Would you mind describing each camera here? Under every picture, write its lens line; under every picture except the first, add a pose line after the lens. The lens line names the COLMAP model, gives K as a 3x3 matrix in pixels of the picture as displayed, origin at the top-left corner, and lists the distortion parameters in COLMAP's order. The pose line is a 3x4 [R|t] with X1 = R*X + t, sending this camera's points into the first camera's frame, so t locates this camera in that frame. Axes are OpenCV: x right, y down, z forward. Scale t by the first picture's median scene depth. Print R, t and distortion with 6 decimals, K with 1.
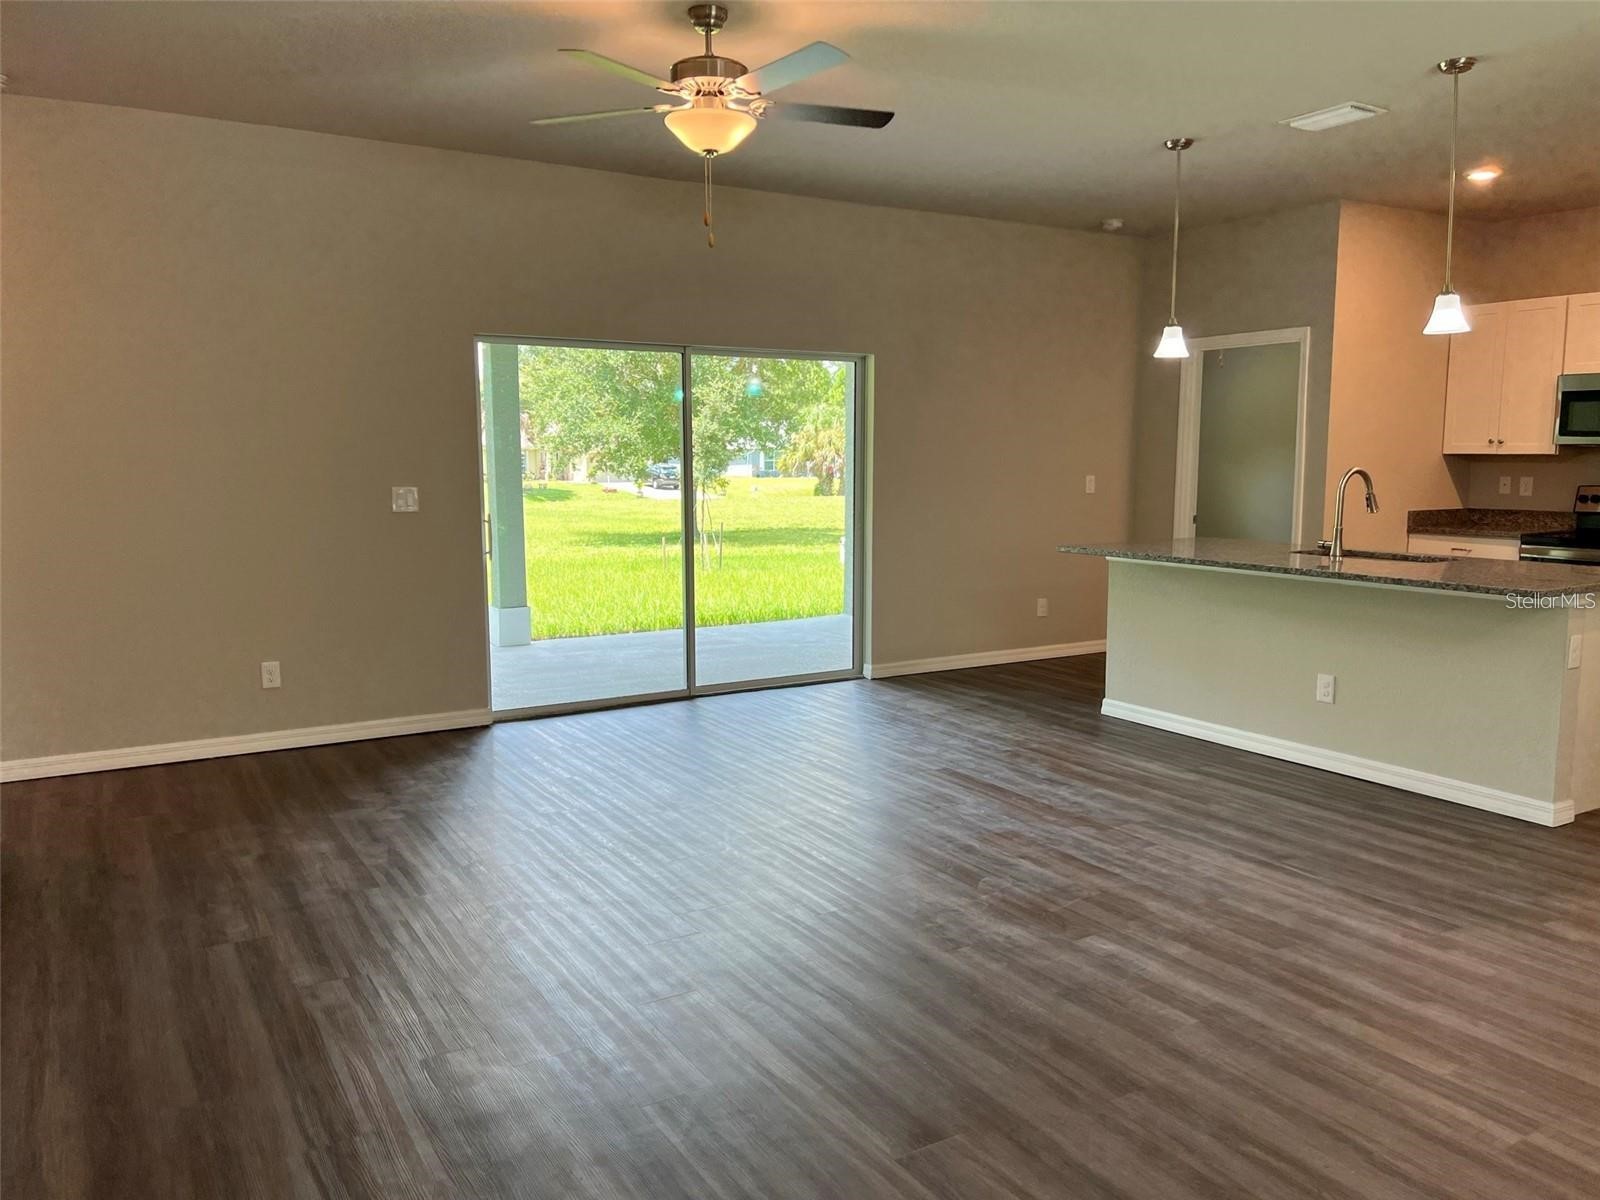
lens RADIAL K [[1212.5, 0, 795.7], [0, 1212.5, 619.1], [0, 0, 1]] dist [0.119613, -0.174968]
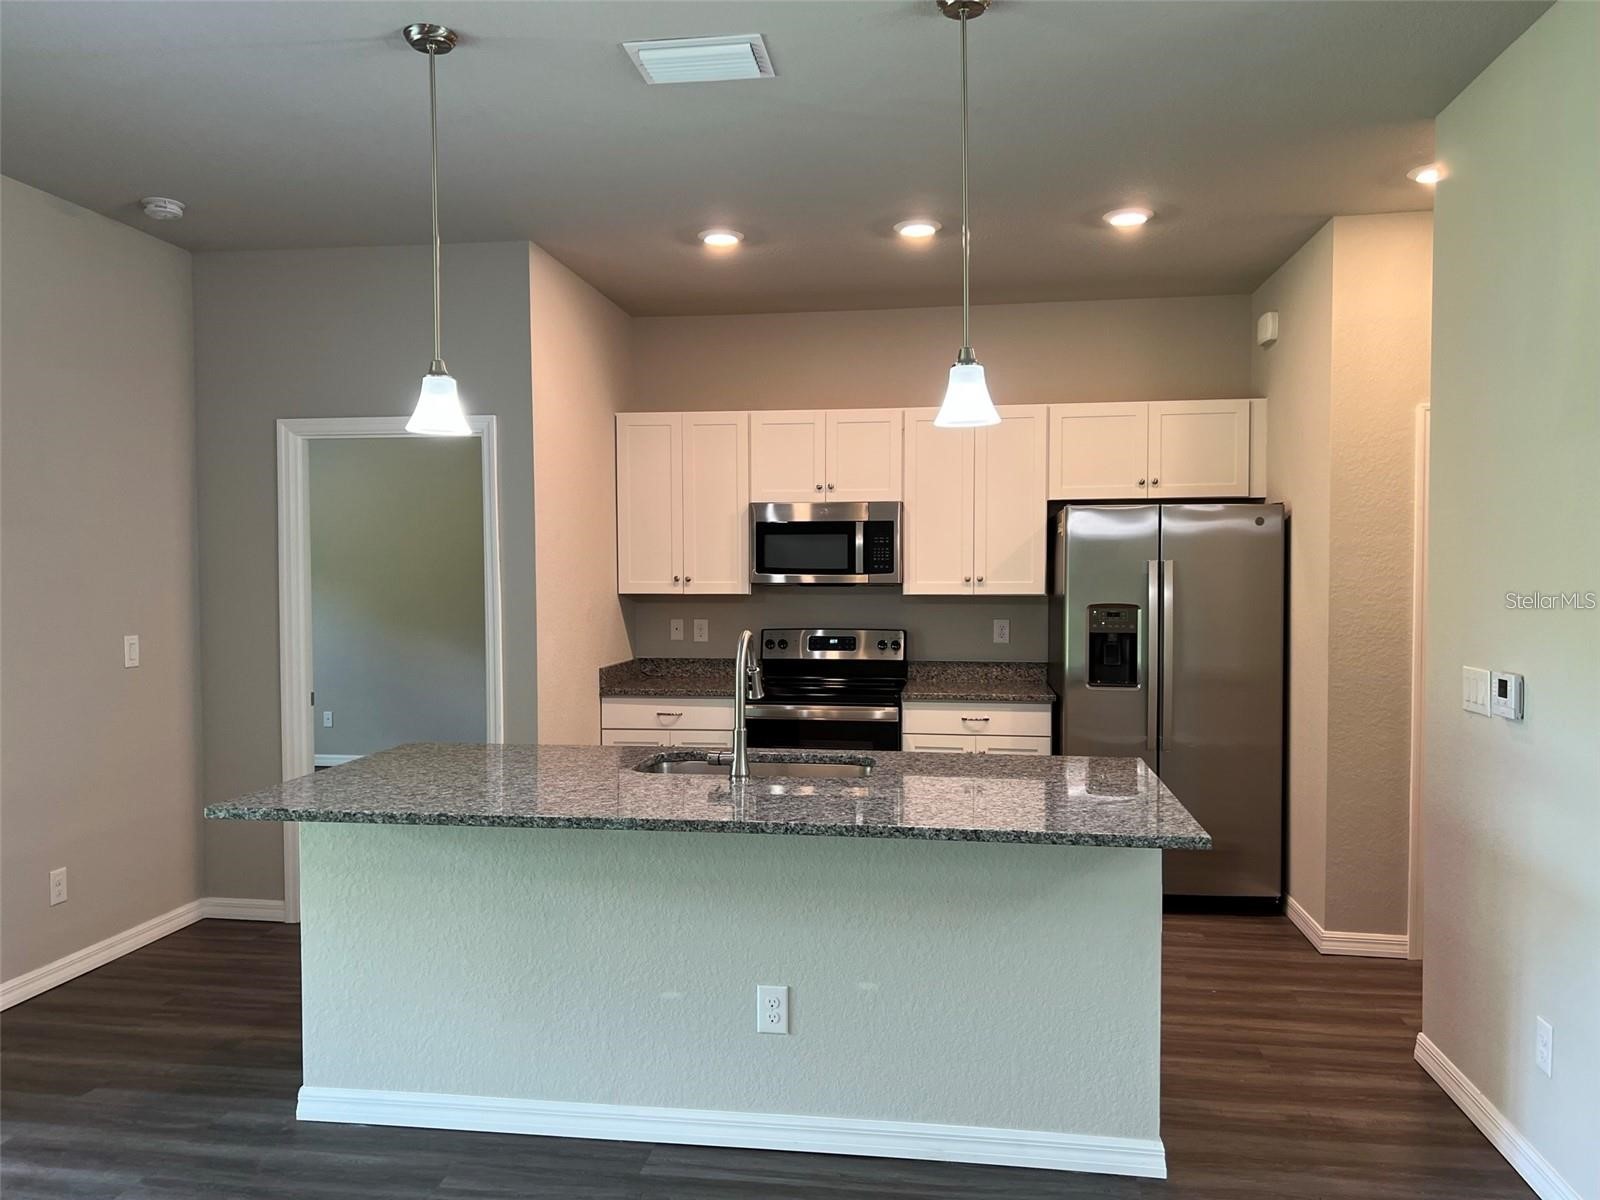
lens RADIAL K [[1186.2, 0, 799.6], [0, 1186.2, 611.5], [0, 0, 1]] dist [0.071160, -0.080382]
pose [[0.631436, -0.028295, 0.774912, 0.002778], [0.106014, 0.993101, -0.050124, -0.100754], [-0.768147, 0.113801, 0.630079, 0.603621]]
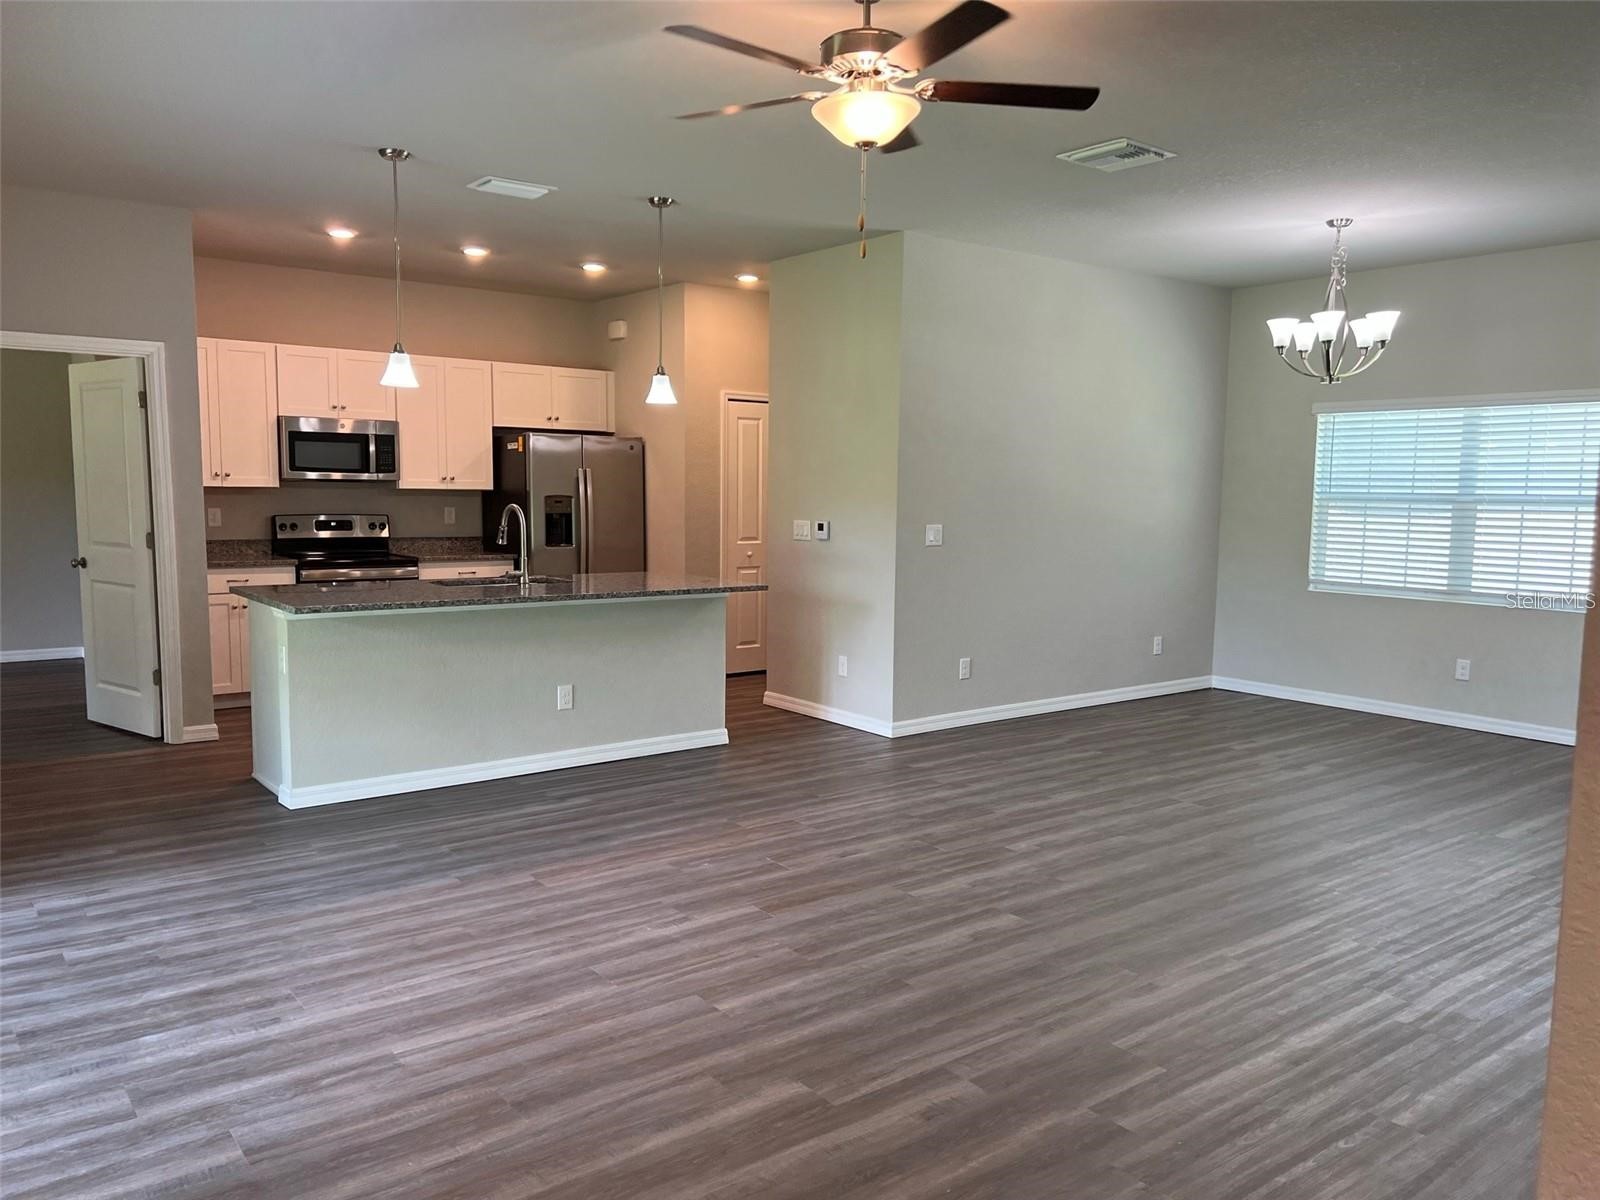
lens RADIAL K [[1212.5, 0, 795.7], [0, 1212.5, 619.1], [0, 0, 1]] dist [0.119613, -0.174968]
pose [[-0.124488, -0.112623, 0.985809, -0.707429], [0.121088, 0.984387, 0.127751, -0.134336], [-0.984805, 0.135273, -0.108907, 0.899865]]
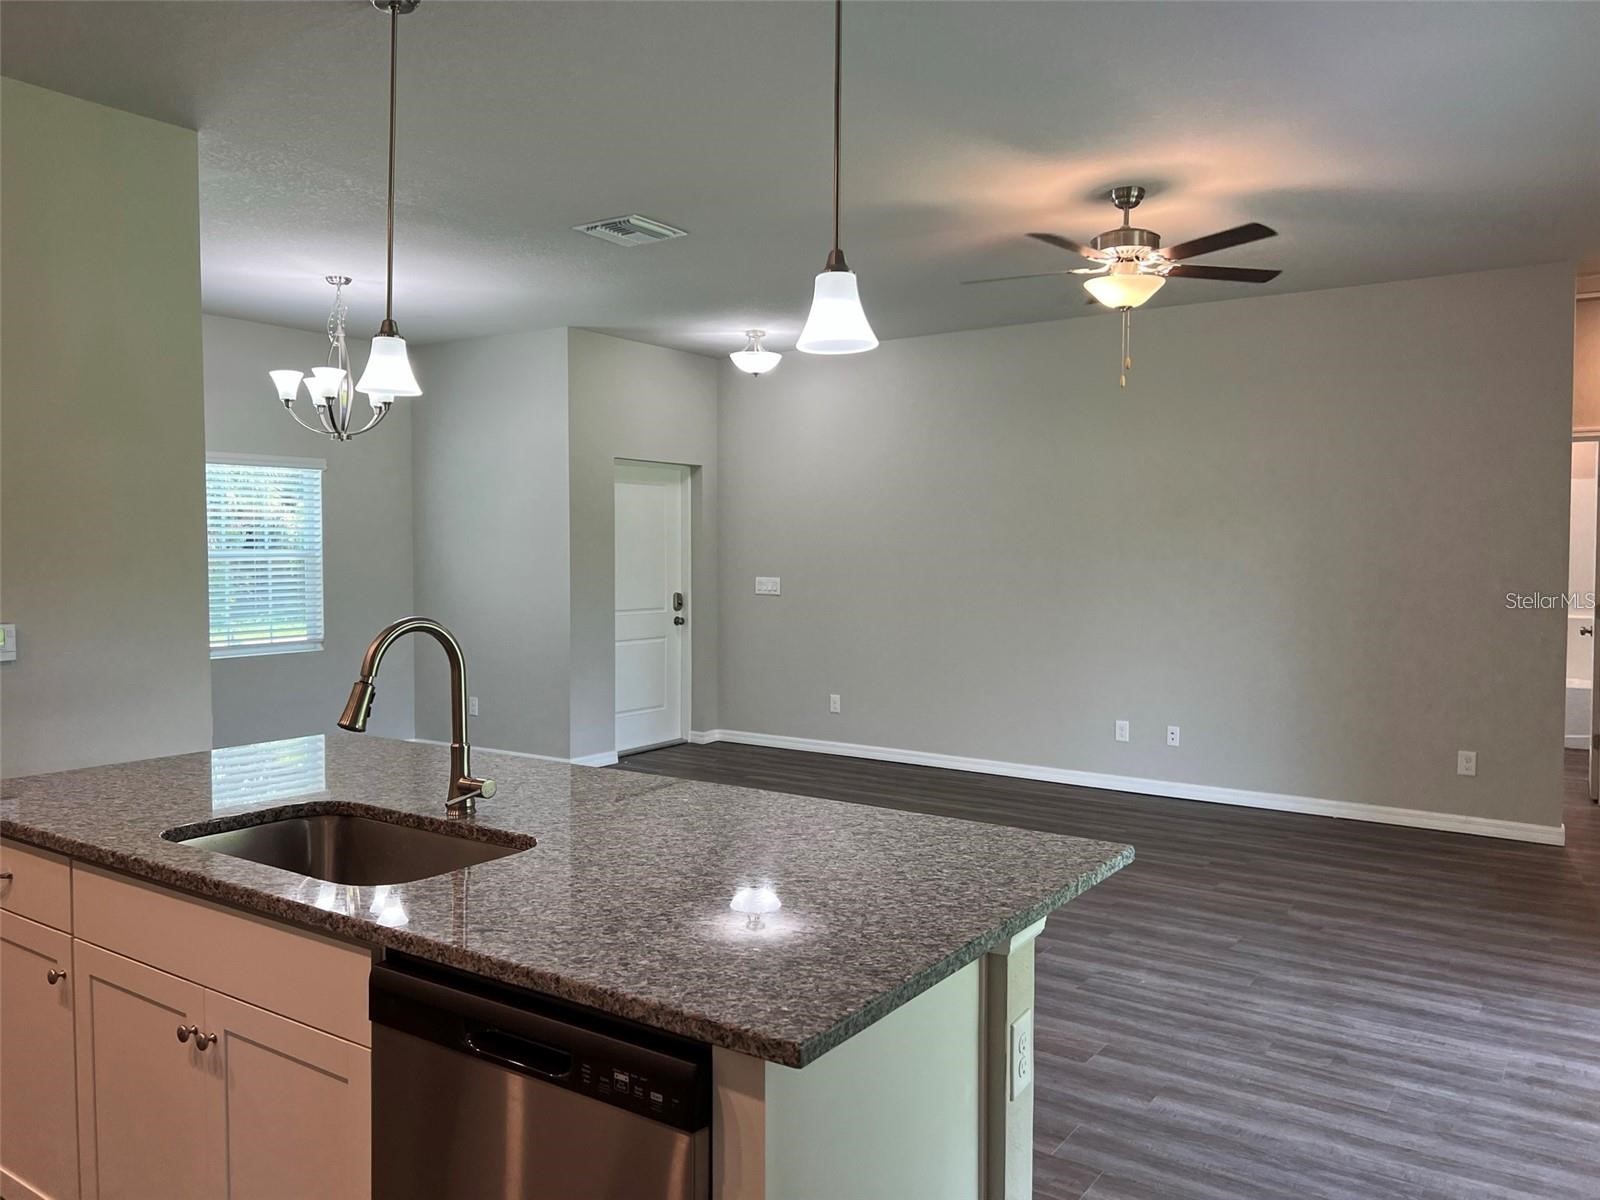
lens RADIAL K [[1186.2, 0, 799.6], [0, 1186.2, 611.5], [0, 0, 1]] dist [0.071160, -0.080382]
pose [[-0.902861, 0.016914, -0.429600, 0.532916], [-0.065021, 0.982361, 0.175326, -0.213811], [0.424988, 0.186228, -0.885835, 1.468260]]
